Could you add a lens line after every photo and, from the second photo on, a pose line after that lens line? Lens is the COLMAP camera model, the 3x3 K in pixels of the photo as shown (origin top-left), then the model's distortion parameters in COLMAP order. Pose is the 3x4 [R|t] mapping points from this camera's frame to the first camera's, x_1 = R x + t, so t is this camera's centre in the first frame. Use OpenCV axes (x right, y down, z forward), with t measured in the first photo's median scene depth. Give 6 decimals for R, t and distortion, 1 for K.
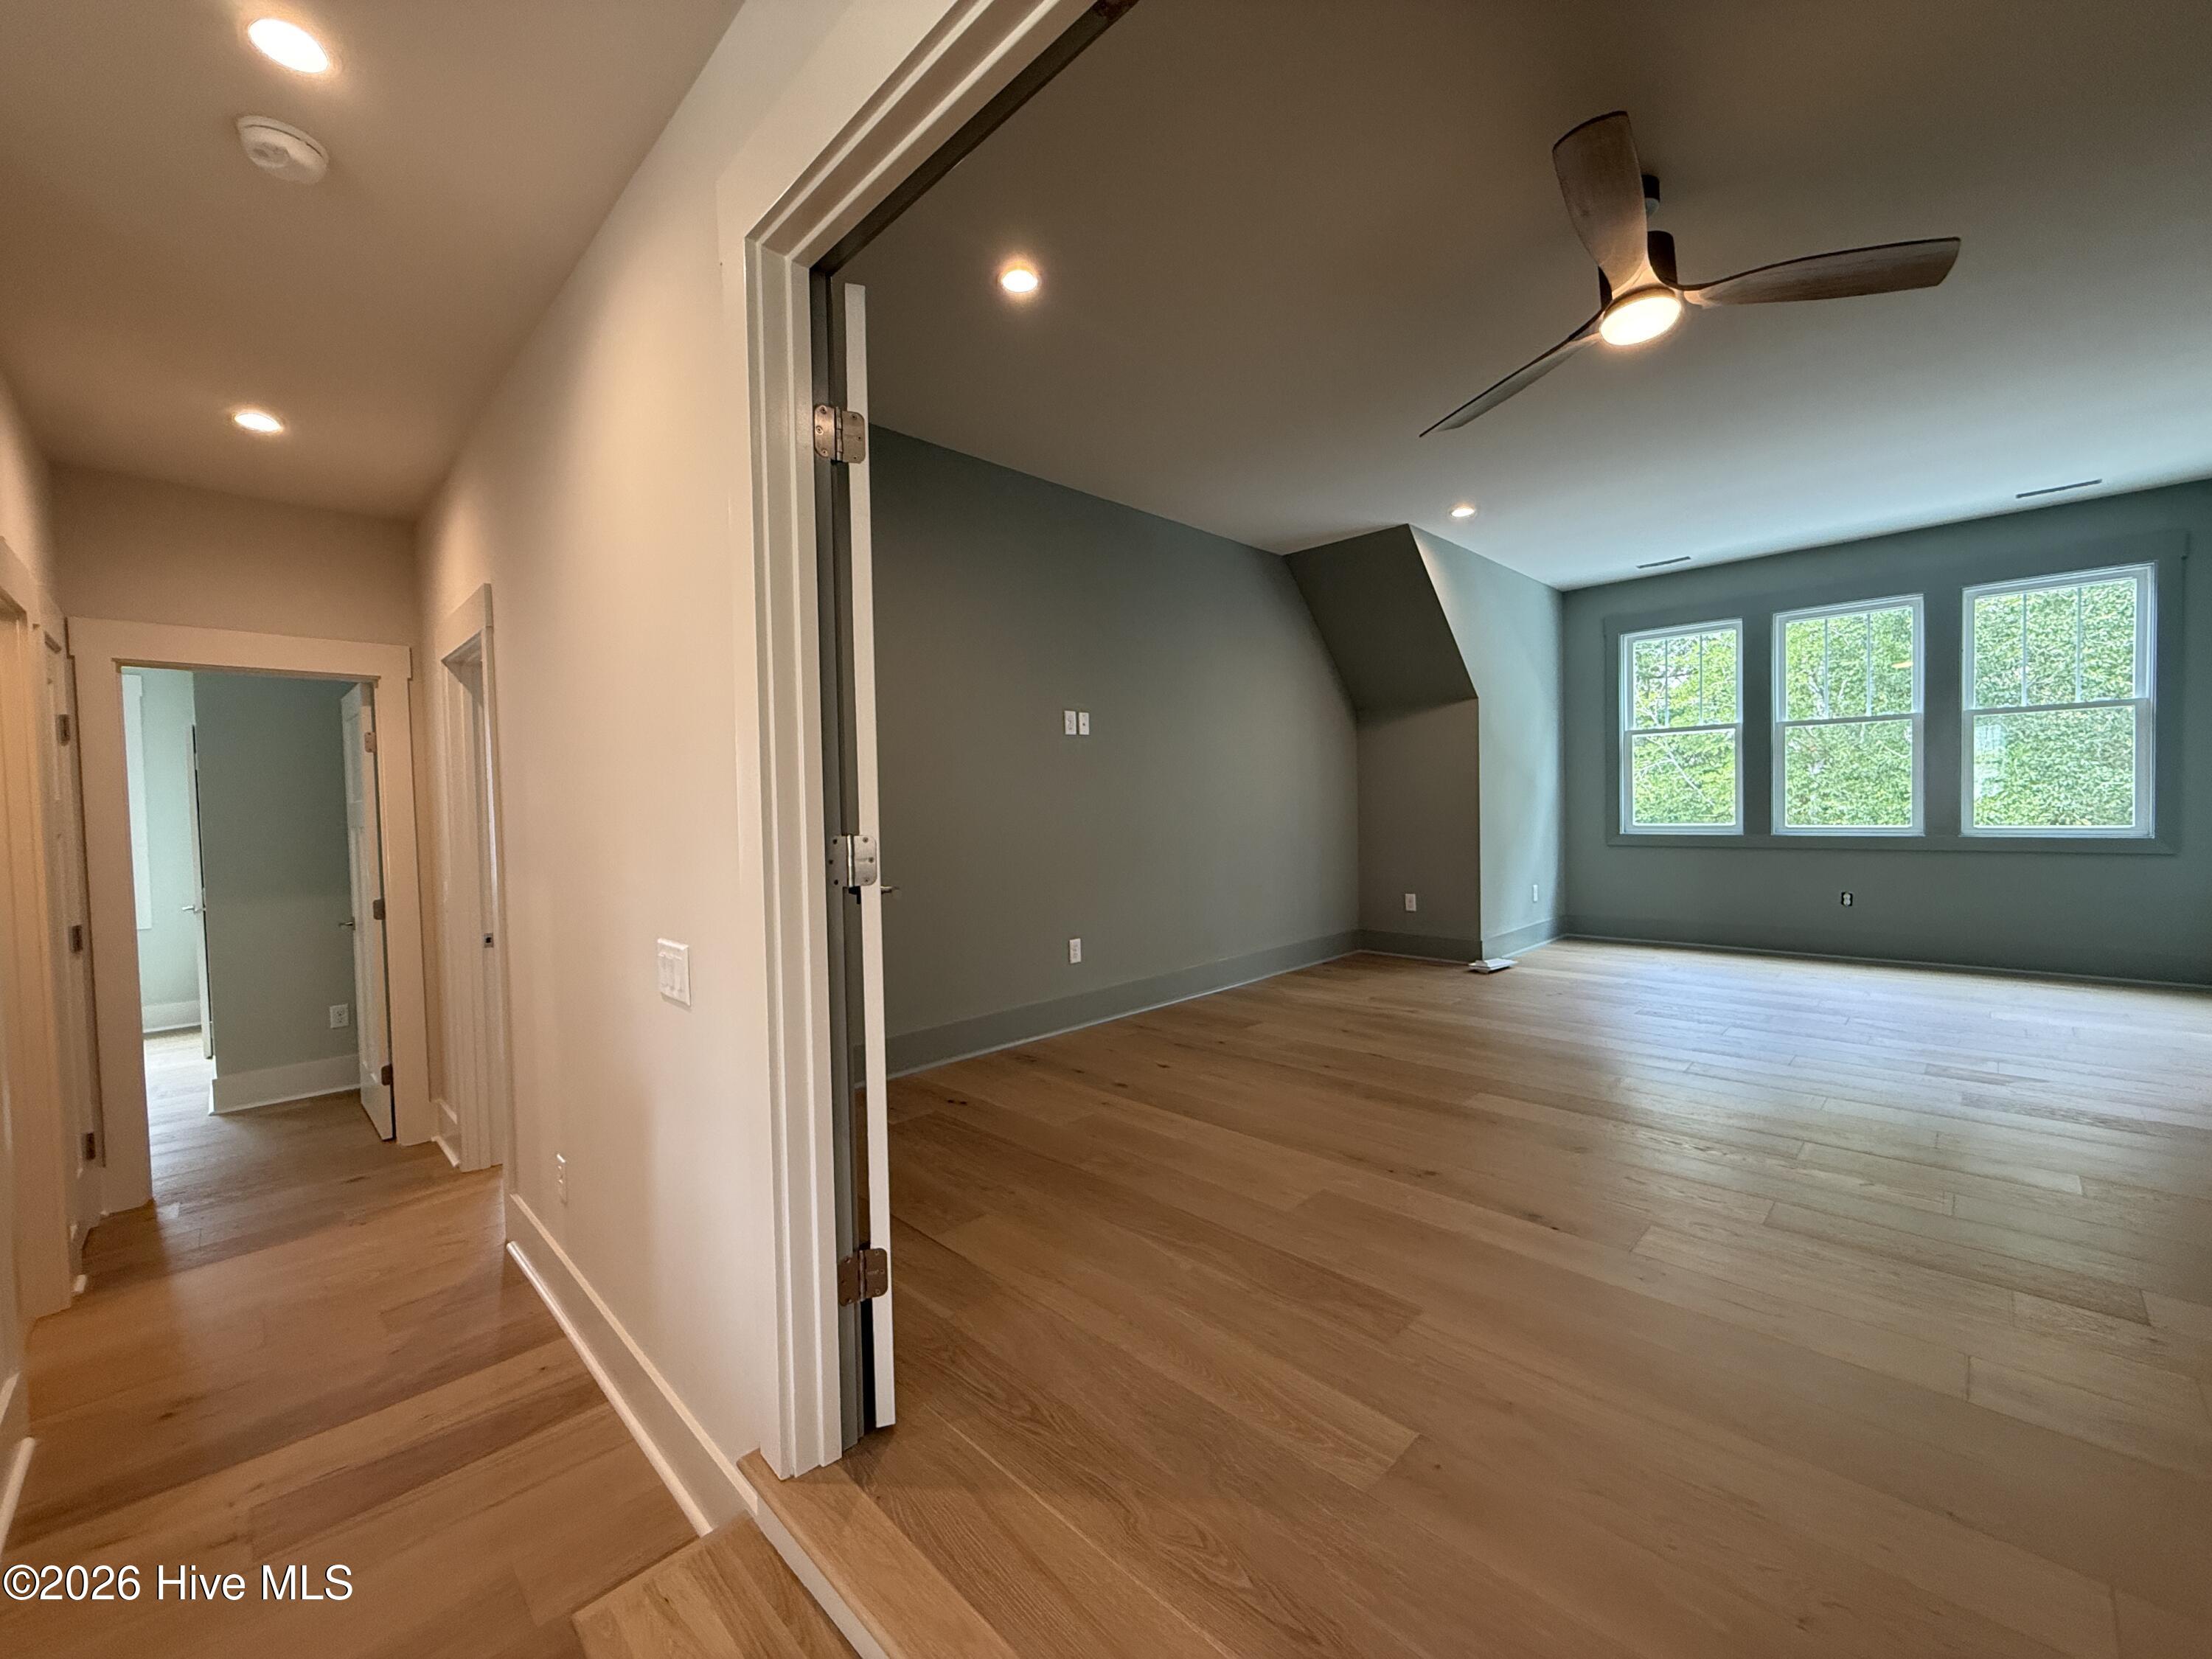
lens RADIAL K [[881.7, 0, 1101.6], [0, 881.7, 832.3], [0, 0, 1]] dist [-0.002567, 0.000469]
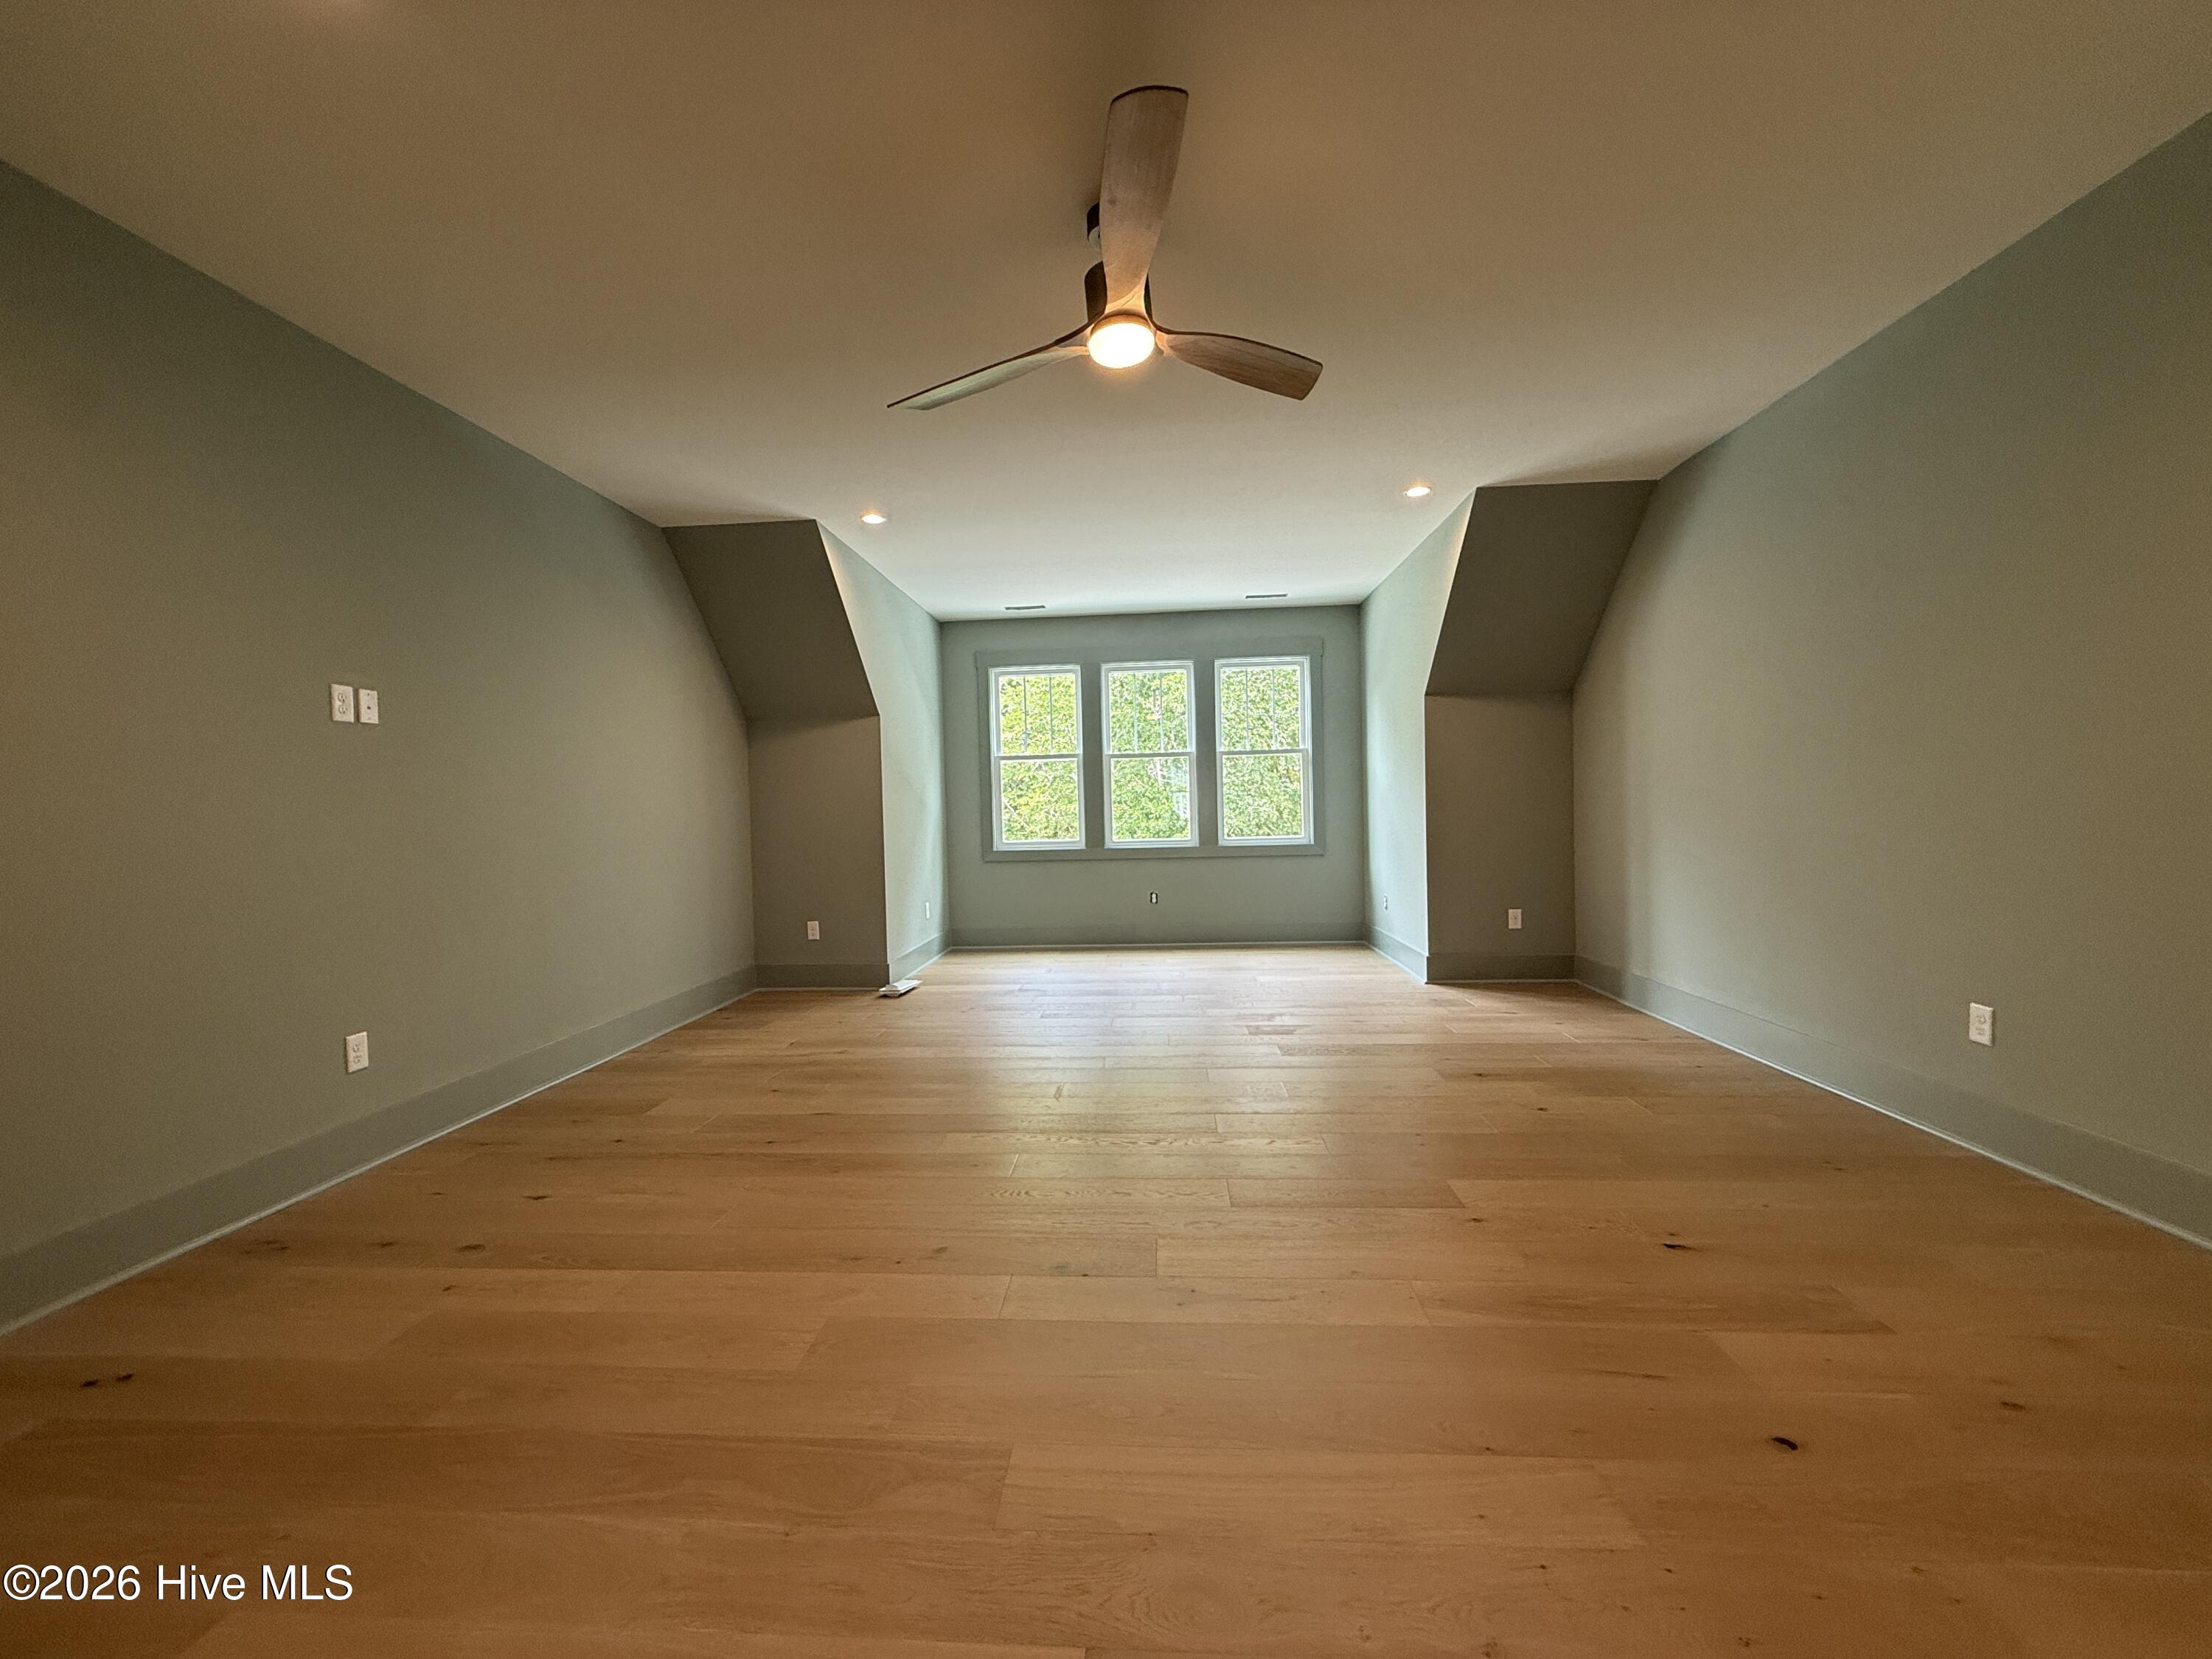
lens RADIAL K [[881.7, 0, 1101.6], [0, 881.7, 832.3], [0, 0, 1]] dist [-0.002567, 0.000469]
pose [[0.752228, -0.012481, 0.658785, -0.042937], [0.028227, 0.999513, -0.013294, -0.003932], [-0.658298, 0.028596, 0.752214, 0.139682]]
